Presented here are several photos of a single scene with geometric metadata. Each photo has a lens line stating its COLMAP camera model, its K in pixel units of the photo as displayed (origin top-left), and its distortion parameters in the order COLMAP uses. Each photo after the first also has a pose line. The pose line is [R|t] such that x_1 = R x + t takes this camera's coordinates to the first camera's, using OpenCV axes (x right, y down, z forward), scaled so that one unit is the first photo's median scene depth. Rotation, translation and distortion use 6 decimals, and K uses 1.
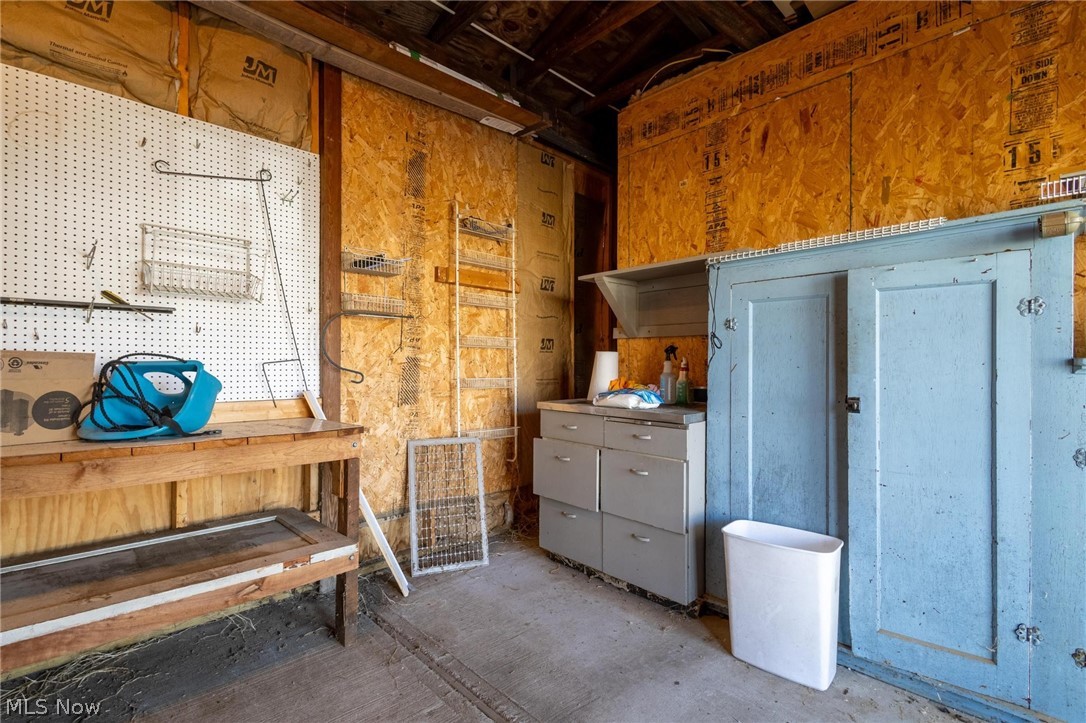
lens RADIAL K [[498.2, 0, 539.7], [0, 498.2, 369.8], [0, 0, 1]] dist [0.001443, -0.000102]
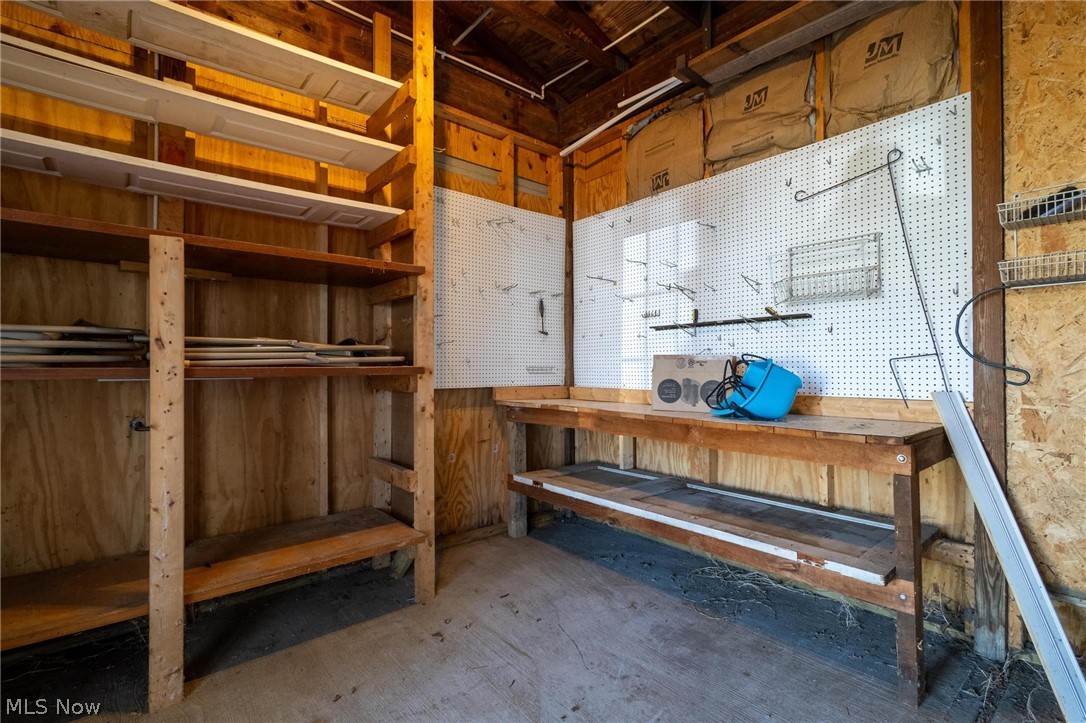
lens RADIAL K [[498.2, 0, 539.7], [0, 498.2, 369.8], [0, 0, 1]] dist [0.001443, -0.000102]
pose [[-0.072783, 0.007684, -0.997318, 0.473953], [0.002294, 0.999969, 0.007537, -0.002115], [0.997345, -0.001739, -0.072798, 0.461037]]
